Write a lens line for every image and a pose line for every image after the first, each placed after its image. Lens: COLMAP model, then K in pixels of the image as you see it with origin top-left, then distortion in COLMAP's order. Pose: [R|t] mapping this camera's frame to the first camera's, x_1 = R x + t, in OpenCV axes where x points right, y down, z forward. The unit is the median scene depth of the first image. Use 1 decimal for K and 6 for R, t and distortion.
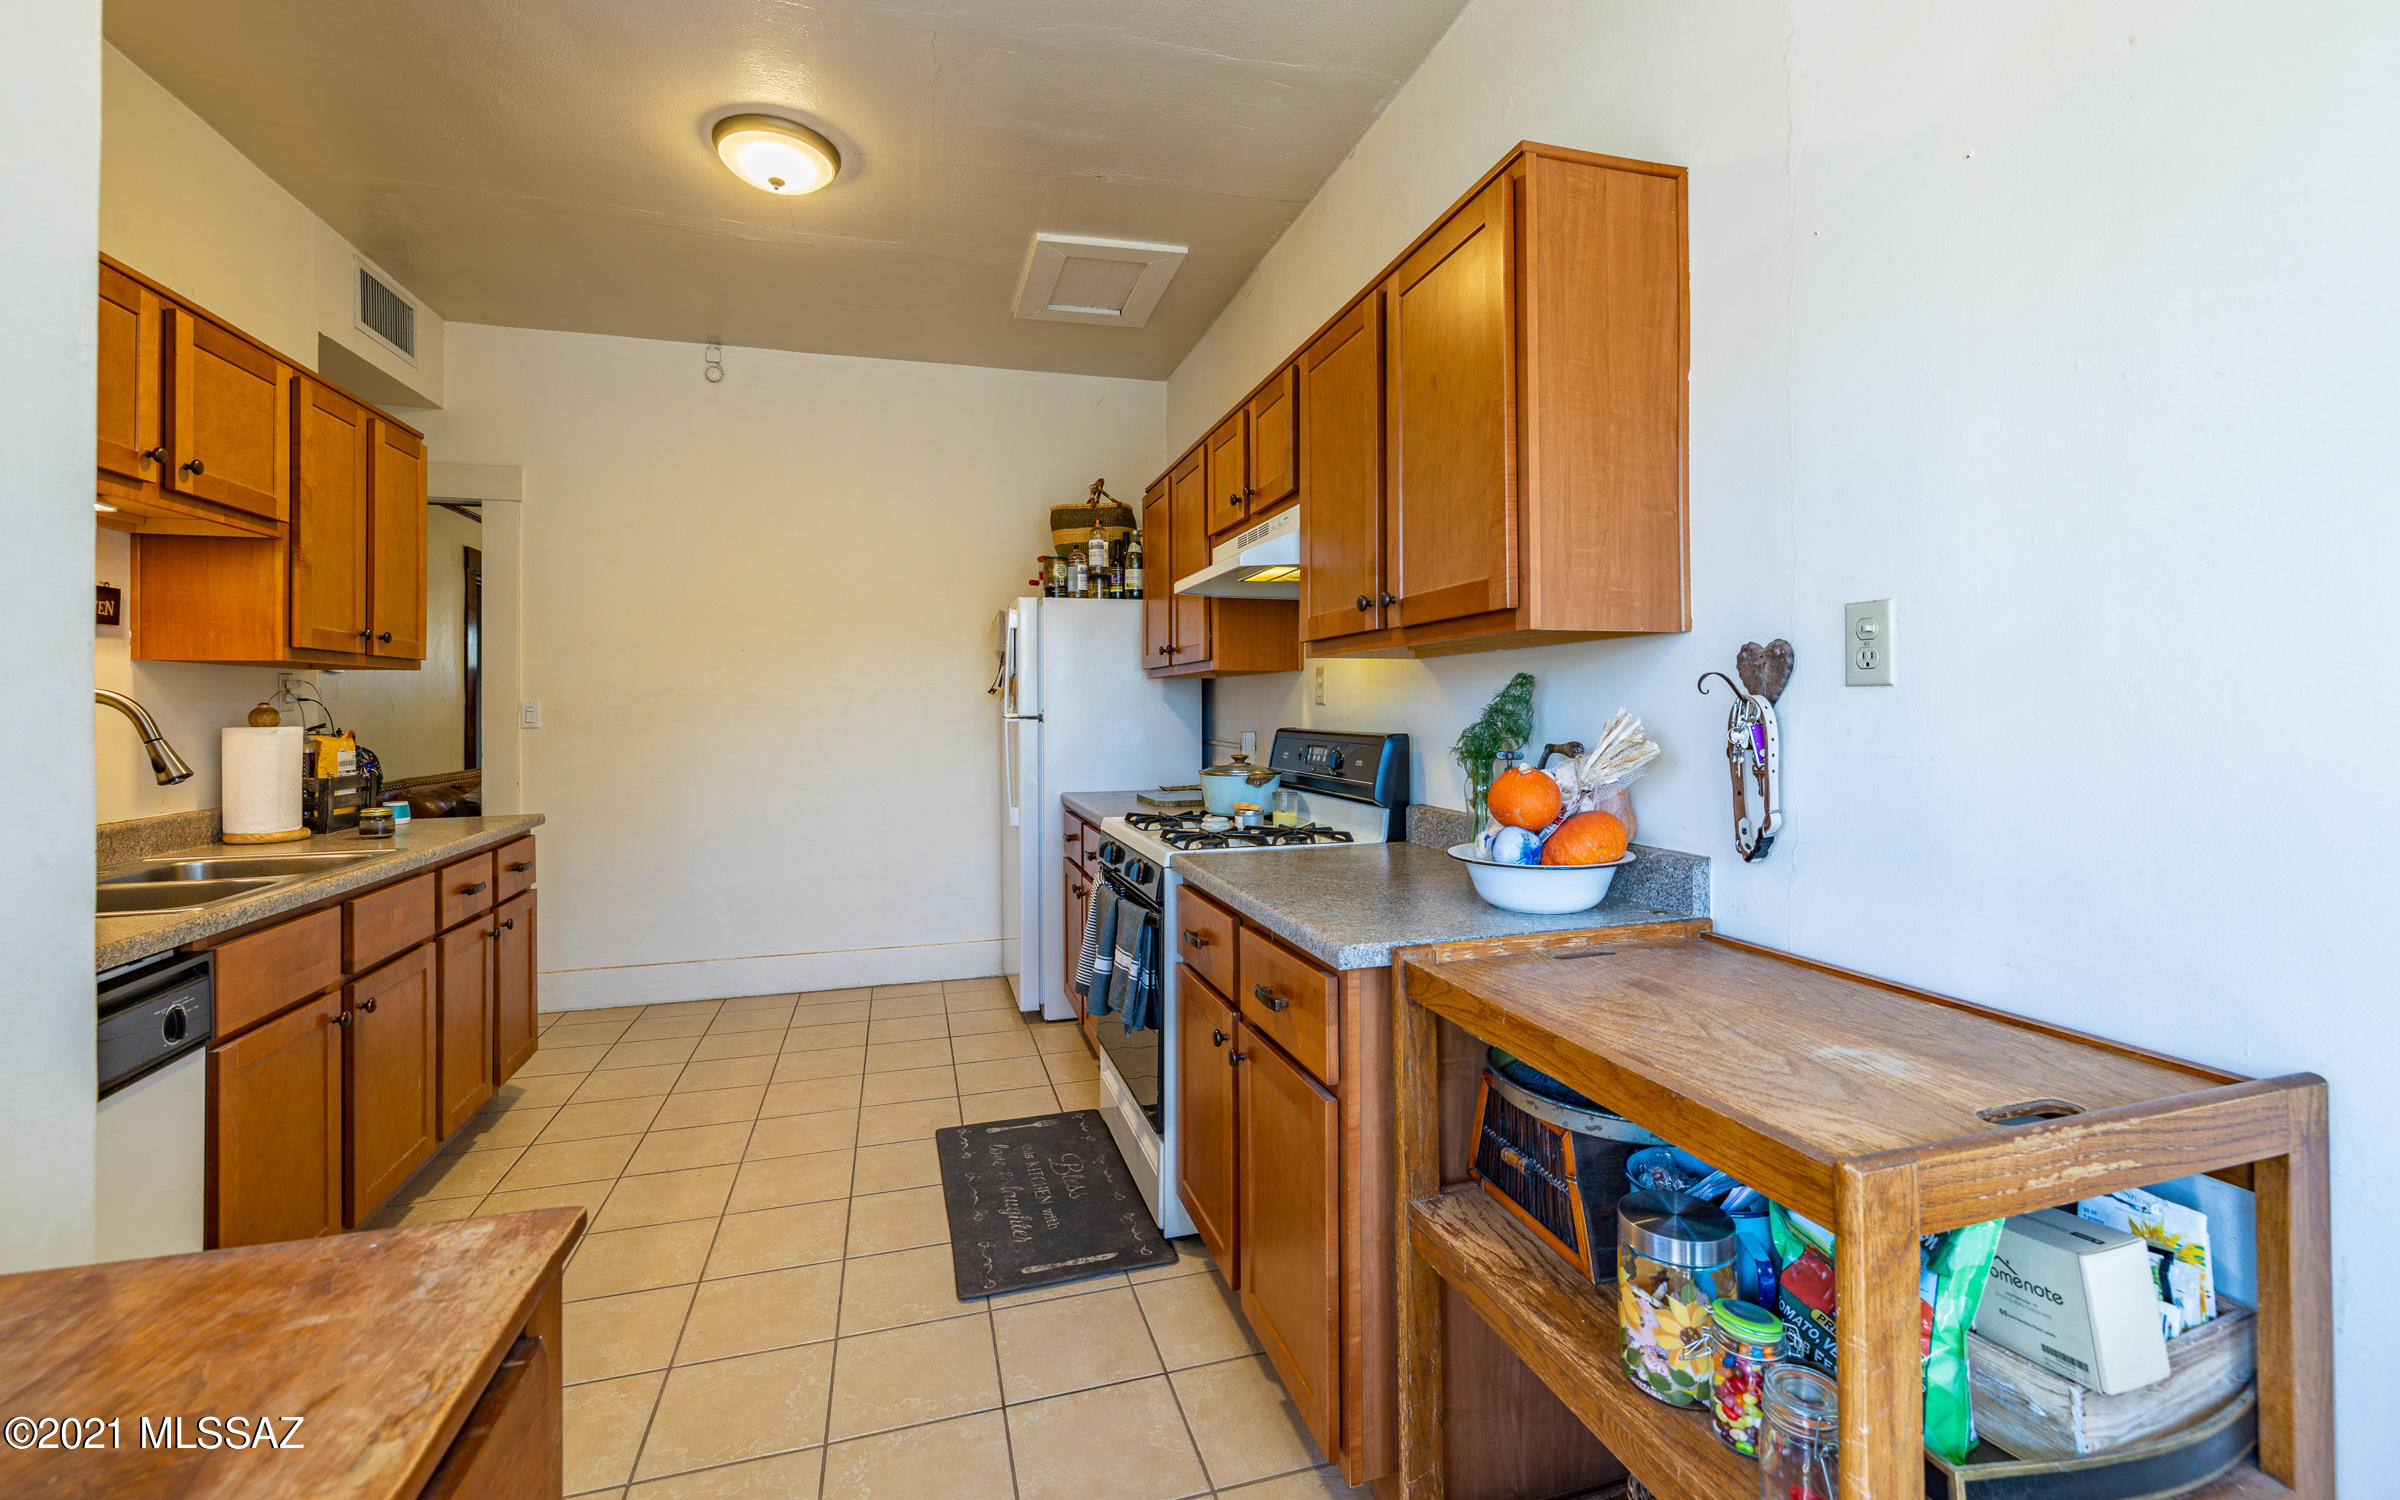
lens RADIAL K [[1002.8, 0, 1201.5], [0, 1002.8, 691.9], [0, 0, 1]] dist [-0.003941, 0.000823]
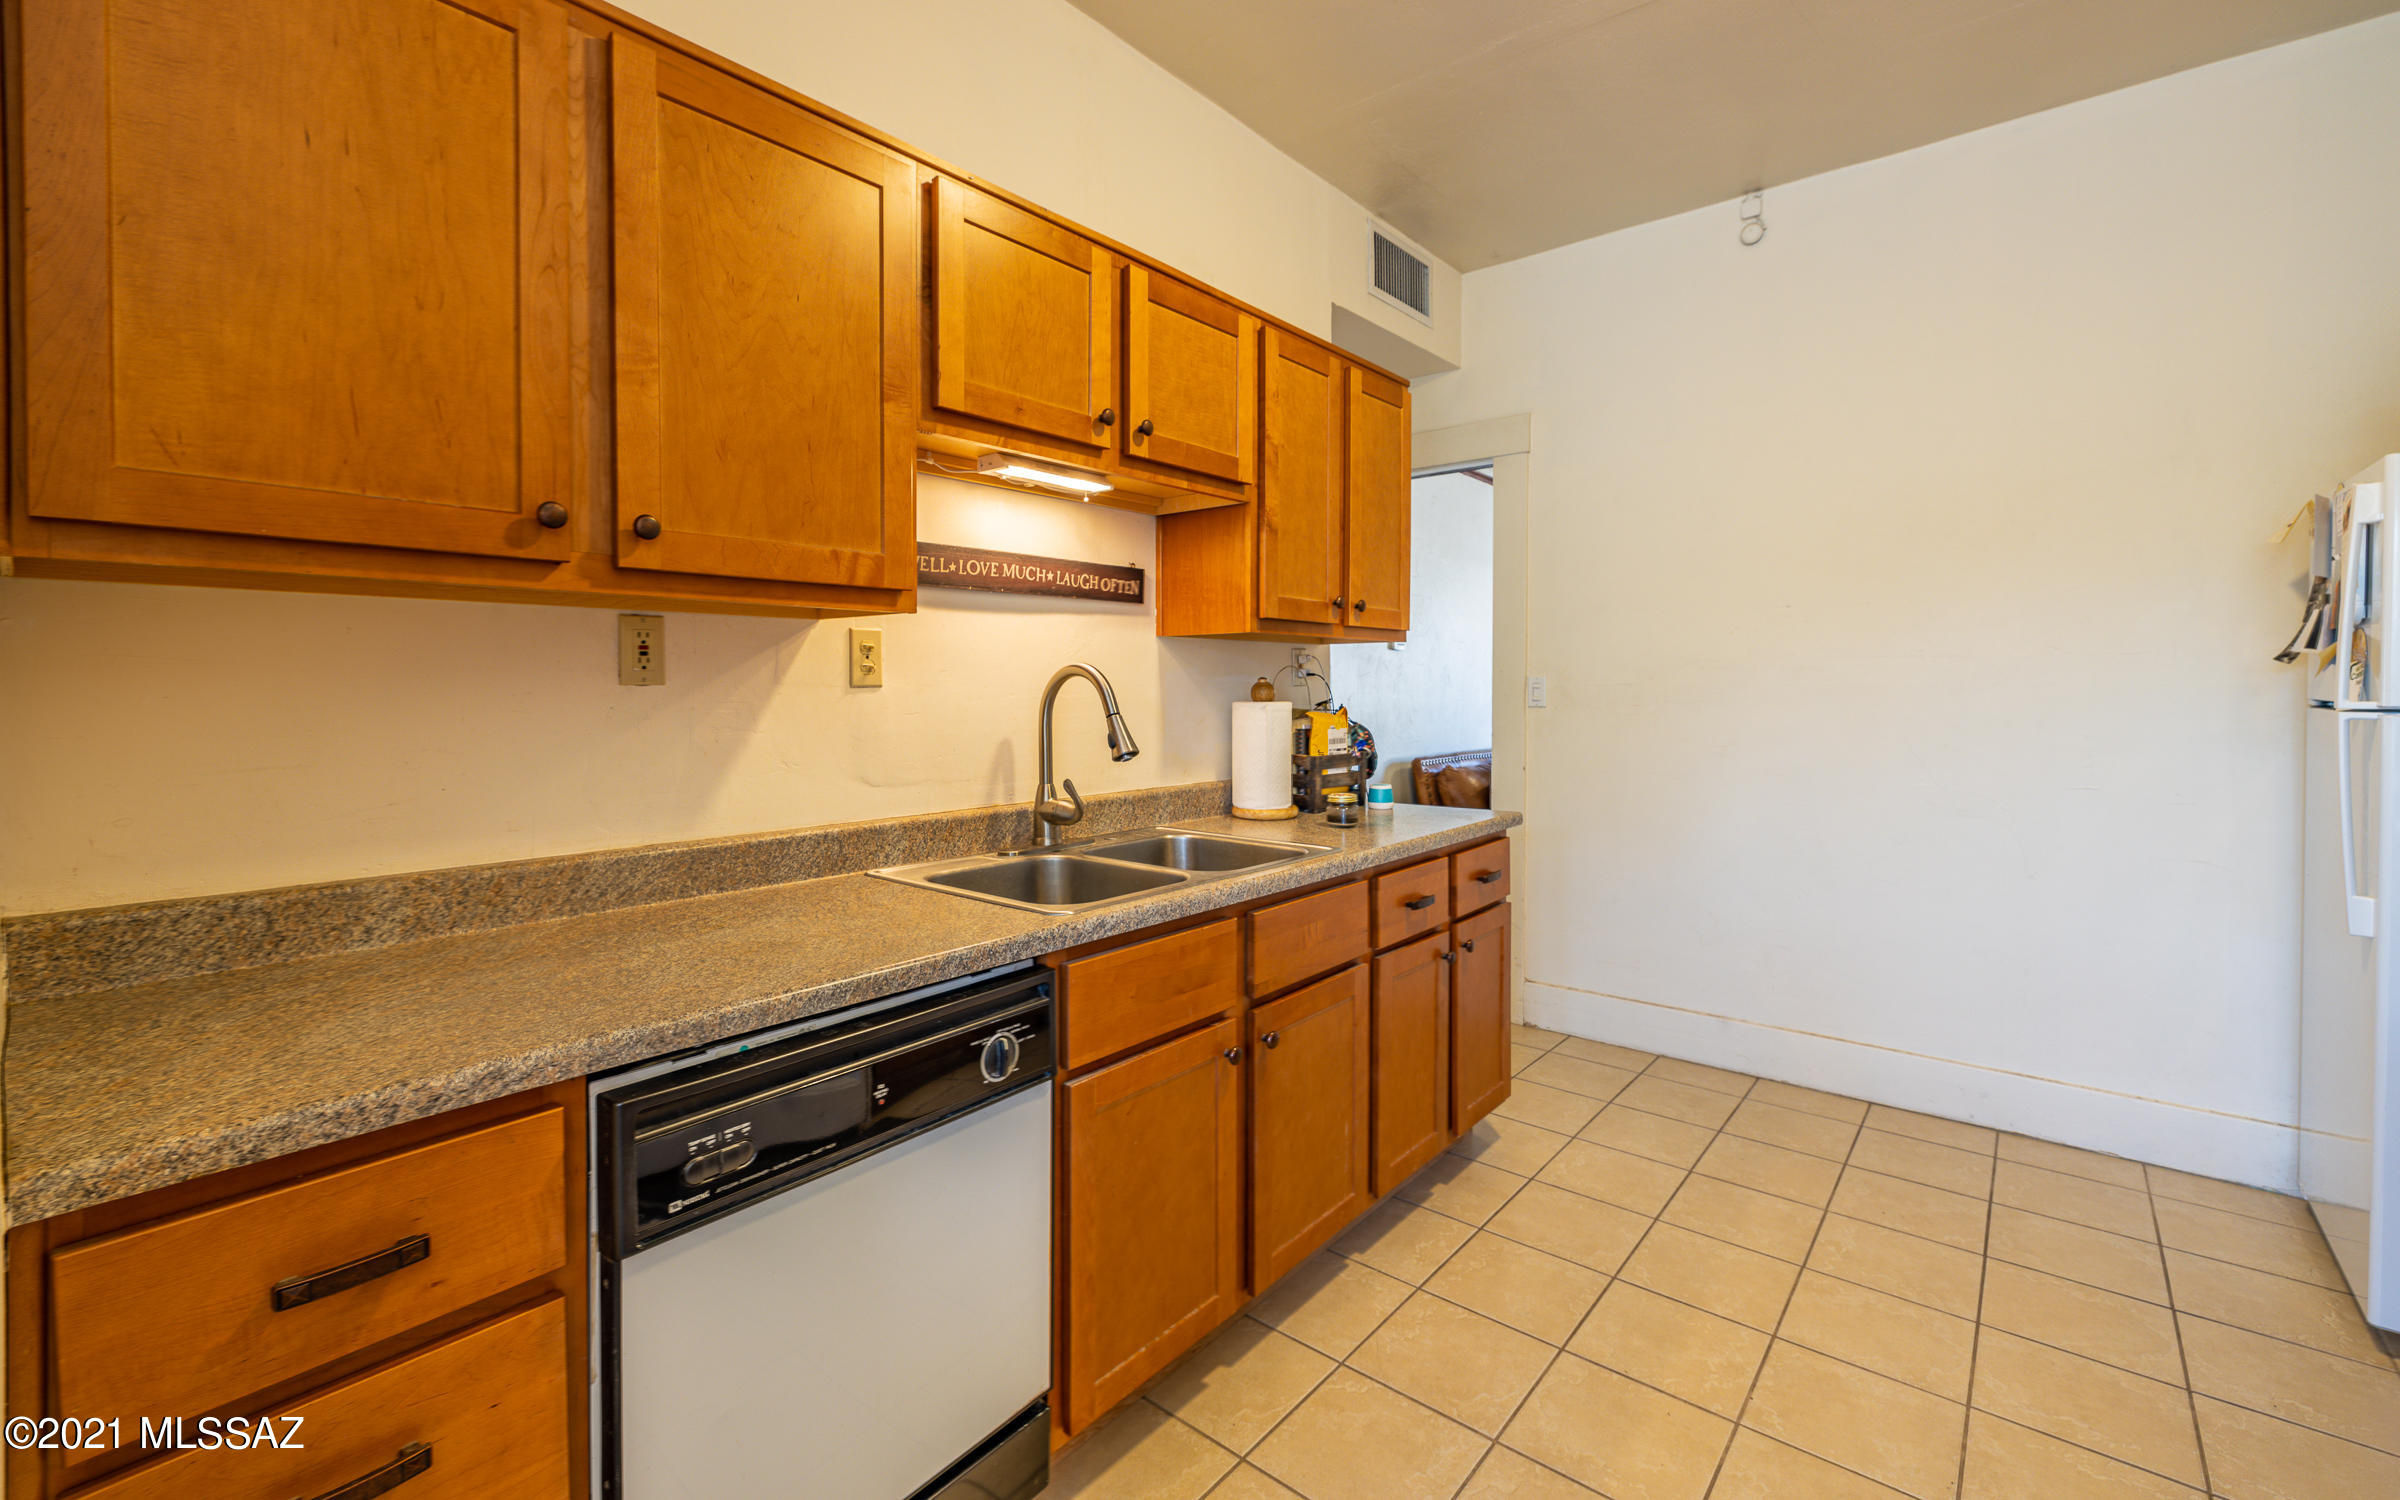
lens RADIAL K [[1002.8, 0, 1207.5], [0, 1002.8, 701.9], [0, 0, 1]] dist [-0.003941, 0.000823]
pose [[0.550865, 0.020440, -0.834344, -0.140408], [0.006677, 0.999560, 0.028896, 0.006255], [0.834568, -0.021488, 0.550486, 0.416006]]
